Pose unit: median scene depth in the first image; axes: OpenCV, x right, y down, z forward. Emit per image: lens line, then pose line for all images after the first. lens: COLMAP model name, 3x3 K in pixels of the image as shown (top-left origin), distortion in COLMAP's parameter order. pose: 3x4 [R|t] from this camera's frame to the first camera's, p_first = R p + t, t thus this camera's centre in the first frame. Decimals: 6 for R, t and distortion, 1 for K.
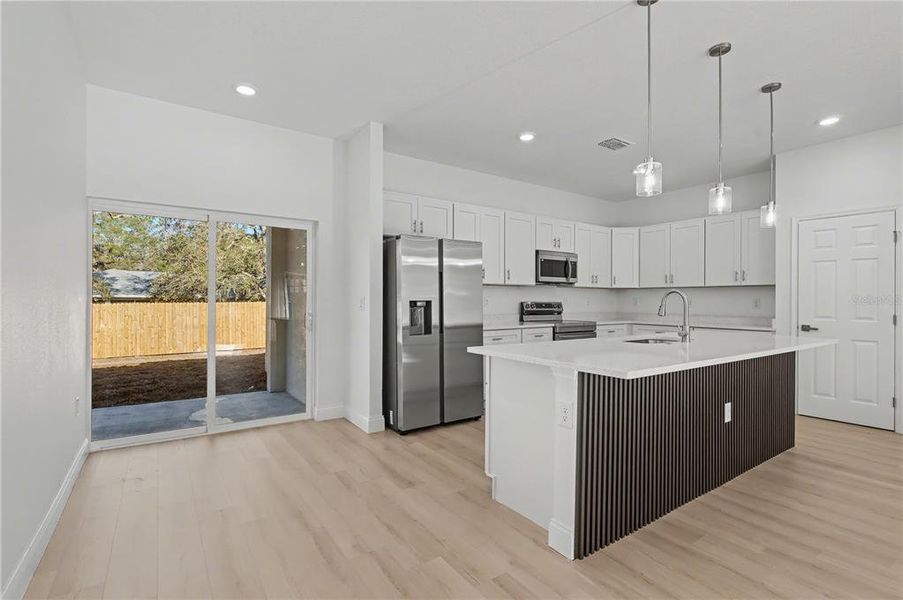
lens RADIAL K [[431.2, 0, 451.5], [0, 431.2, 300.0], [0, 0, 1]] dist [-0.004519, 0.000466]
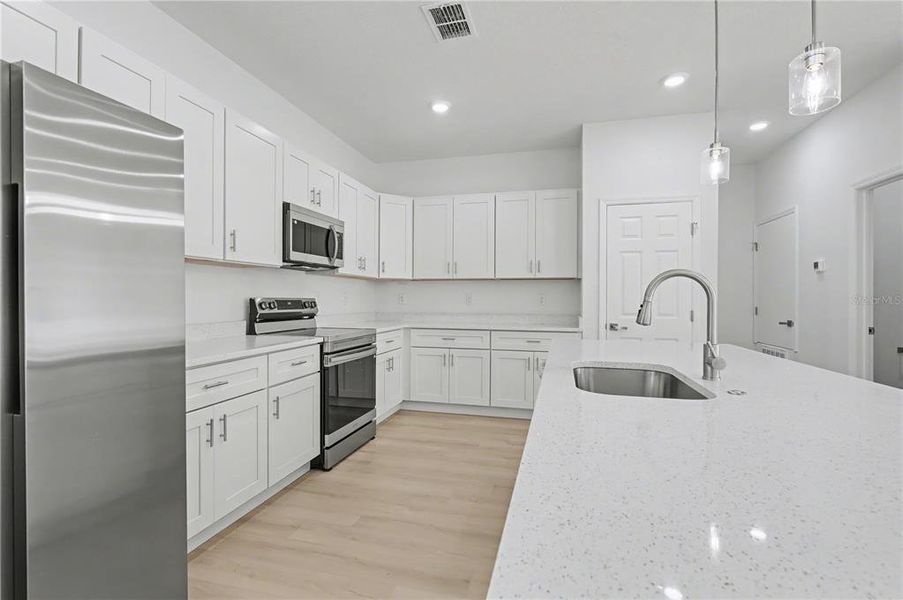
lens RADIAL K [[431.2, 0, 451.5], [0, 431.2, 300.0], [0, 0, 1]] dist [-0.004519, 0.000466]
pose [[0.760798, -0.003672, 0.648979, 0.004448], [-0.000845, 0.999978, 0.006648, 0.003317], [-0.648989, -0.005606, 0.760777, 0.434617]]
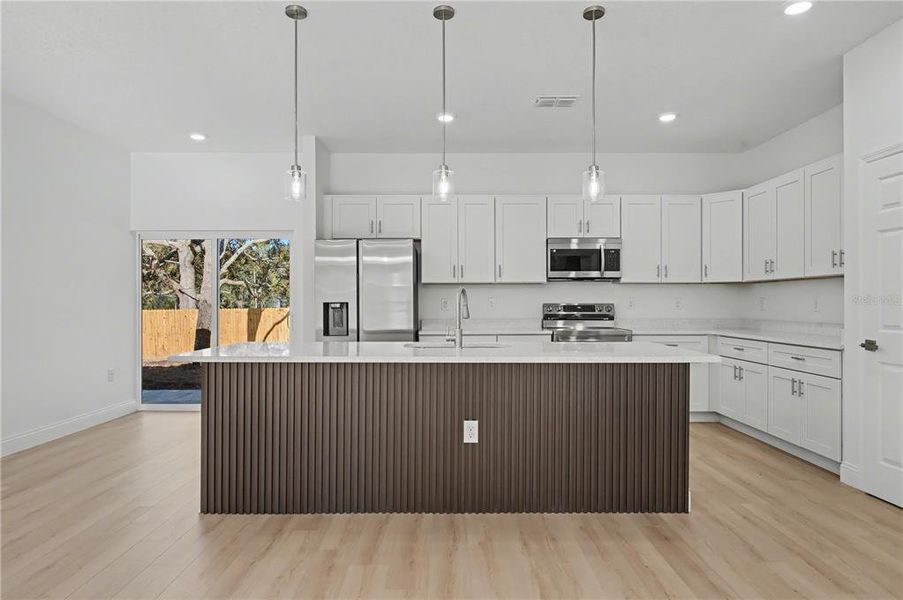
lens RADIAL K [[566.4, 0, 448.5], [0, 566.4, 304.6], [0, 0, 1]] dist [0.028267, 0.000599]
pose [[0.819578, -0.003381, -0.572958, 0.628053], [0.004376, 0.999990, 0.000359, 0.005561], [0.572951, -0.002801, 0.819584, 0.028528]]
